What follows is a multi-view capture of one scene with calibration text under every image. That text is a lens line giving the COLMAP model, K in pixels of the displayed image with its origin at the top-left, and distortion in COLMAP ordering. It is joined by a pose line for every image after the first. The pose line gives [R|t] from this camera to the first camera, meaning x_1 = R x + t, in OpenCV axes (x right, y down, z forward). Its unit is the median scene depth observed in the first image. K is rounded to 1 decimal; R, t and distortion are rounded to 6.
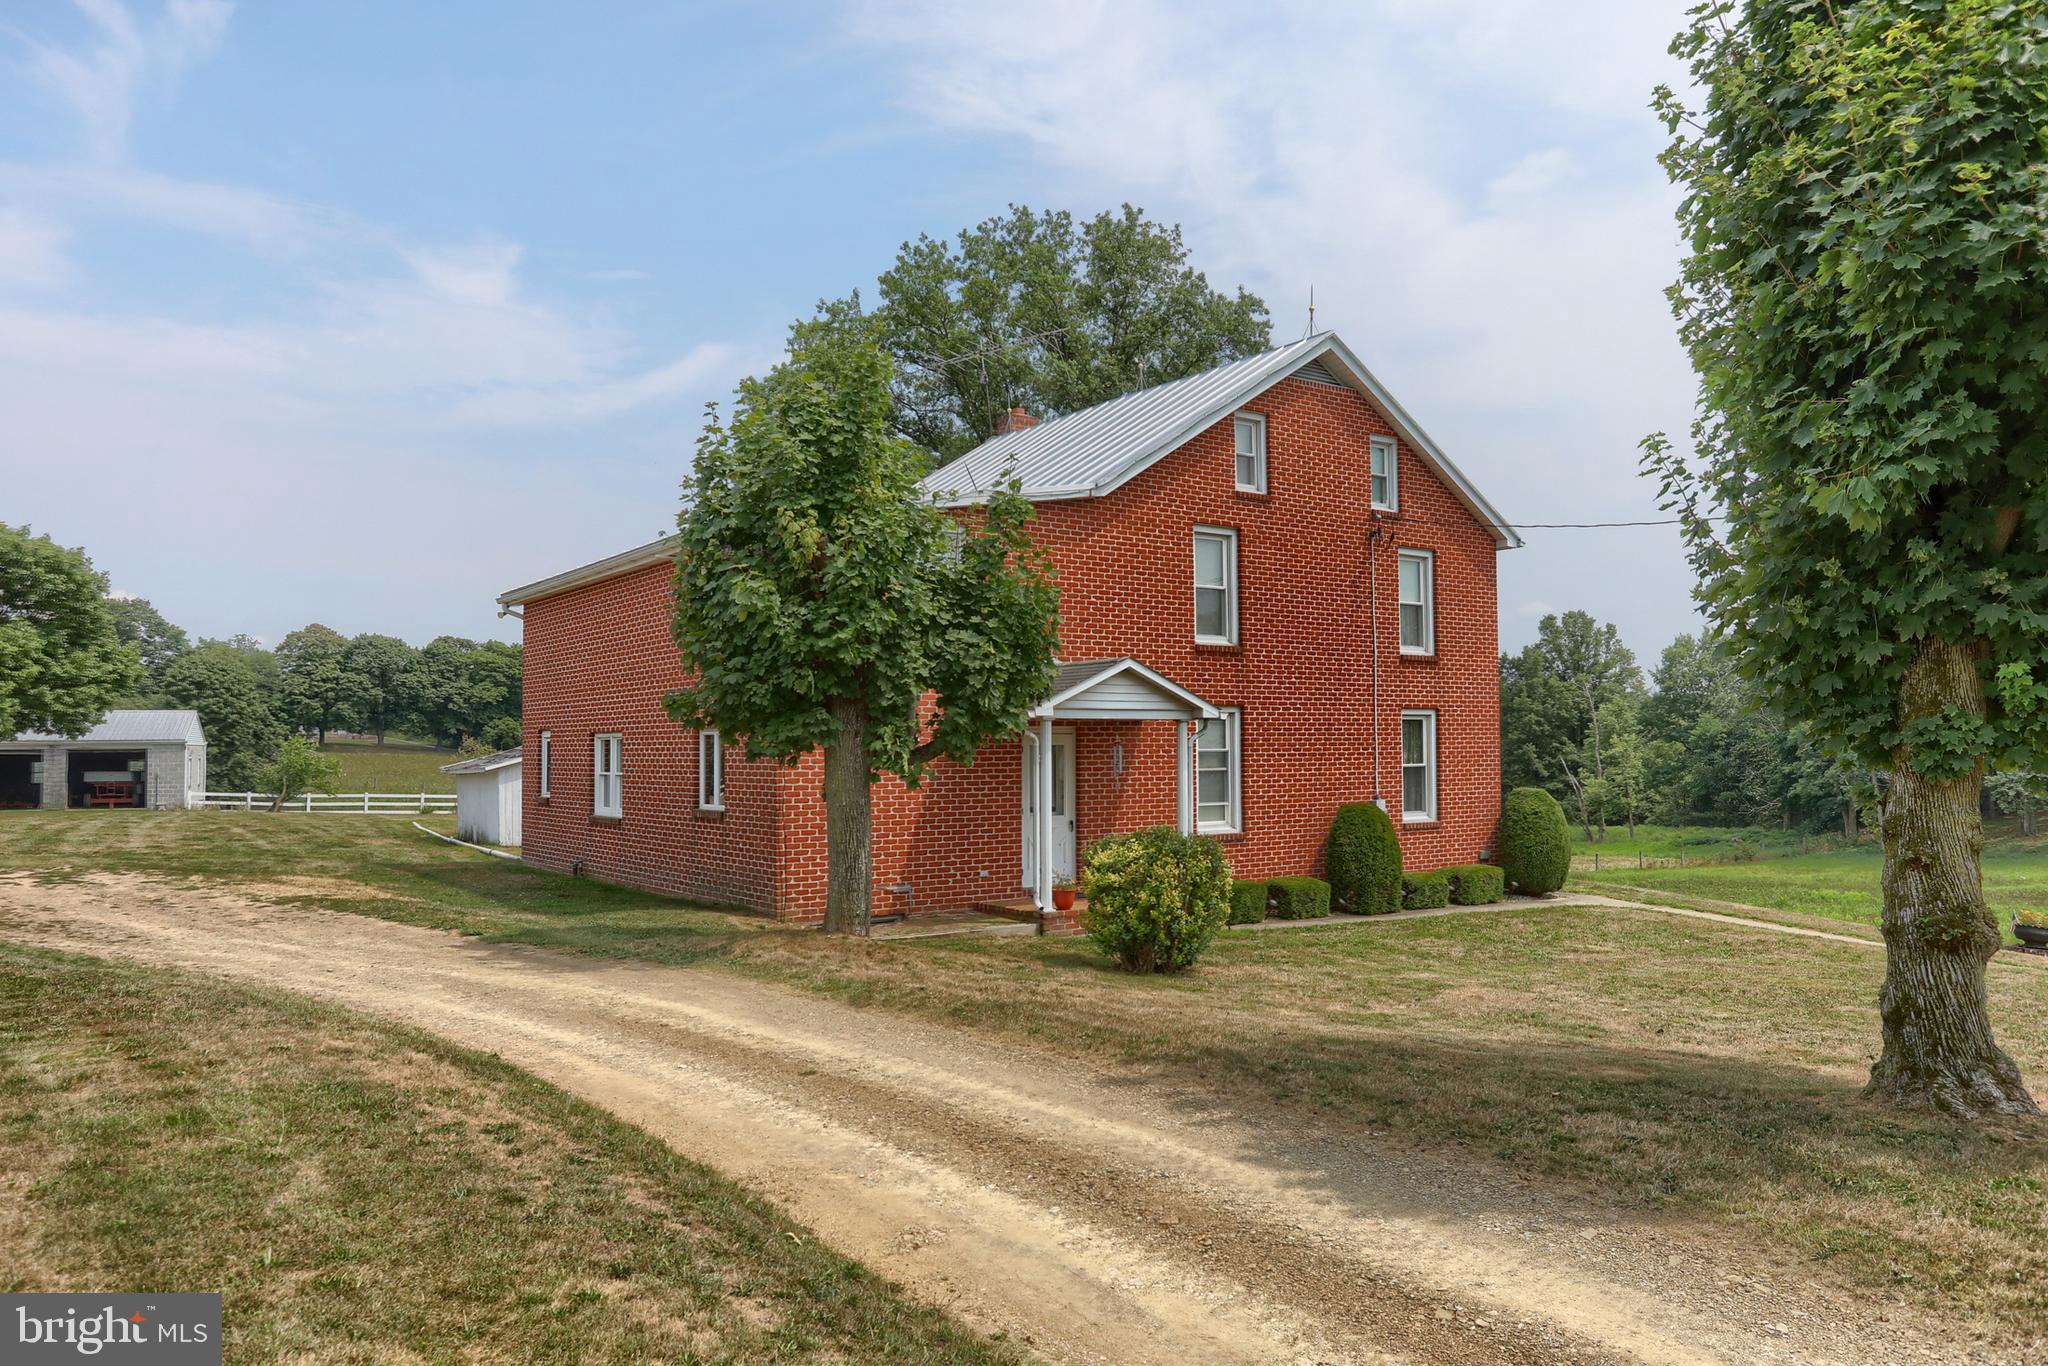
lens RADIAL K [[1463.9, 0, 1181.5], [0, 1463.9, 732.1], [0, 0, 1]] dist [0.006264, 0.001769]
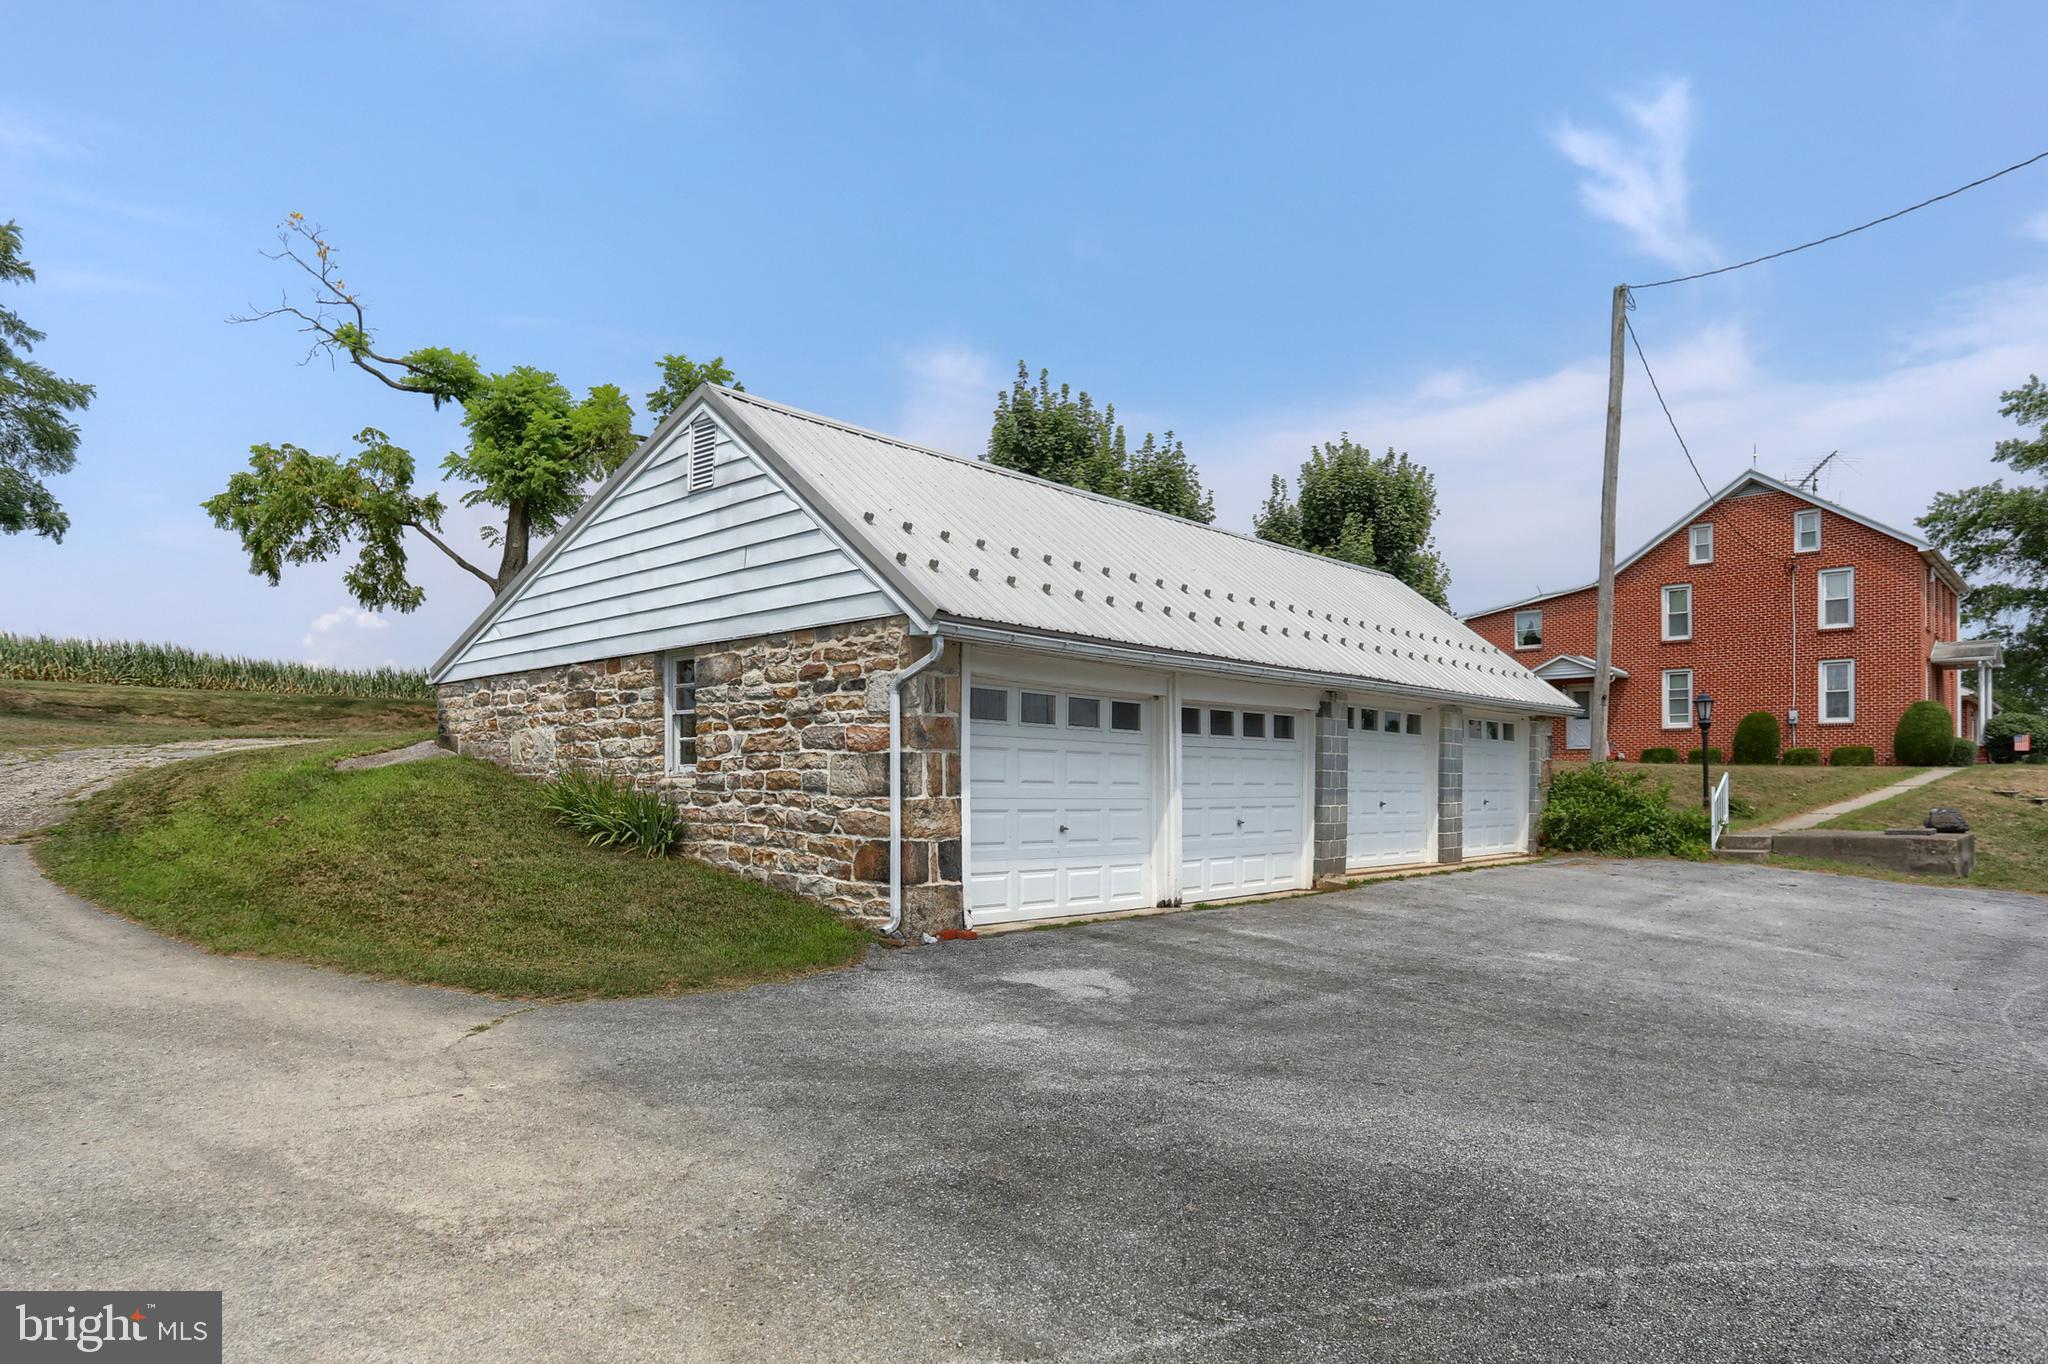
lens RADIAL K [[1255.6, 0, 1025.9], [0, 1255.6, 786.4], [0, 0, 1]] dist [-0.042847, 0.036871]
pose [[0.176117, 0.002690, -0.984366, 1.493471], [0.010471, 0.999935, 0.004606, 0.123009], [0.984314, -0.011119, 0.176077, -0.221921]]
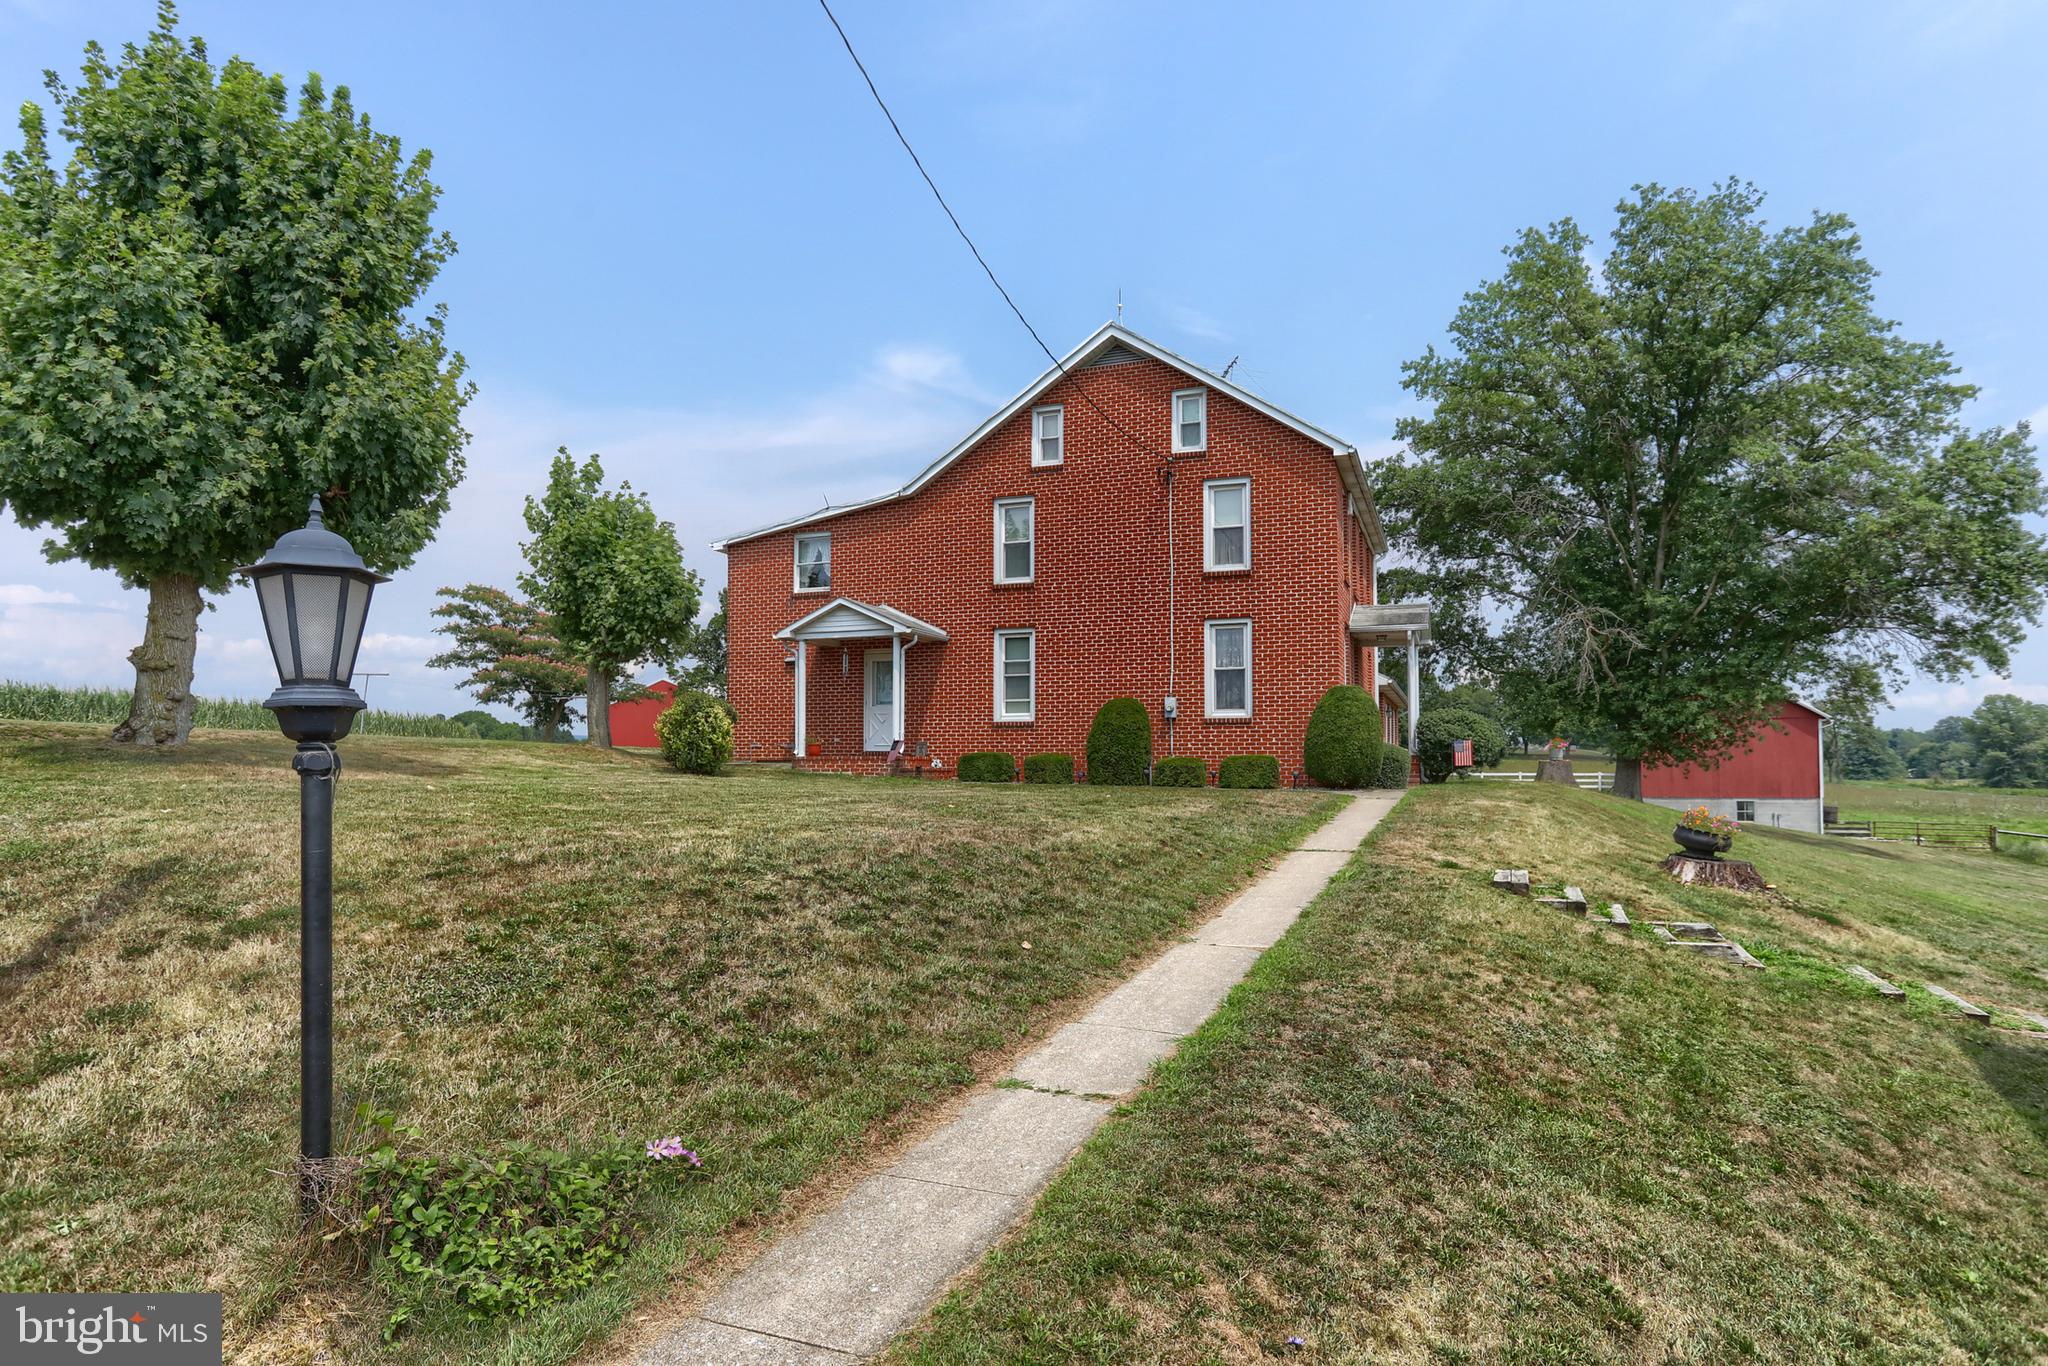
lens RADIAL K [[1158.7, 0, 1045.7], [0, 1158.7, 713.3], [0, 0, 1]] dist [-0.003030, -0.001066]
pose [[0.534694, -0.035424, -0.844303, 0.861435], [0.005386, 0.999244, -0.038513, 0.093416], [0.845028, 0.016045, 0.534481, 0.418647]]
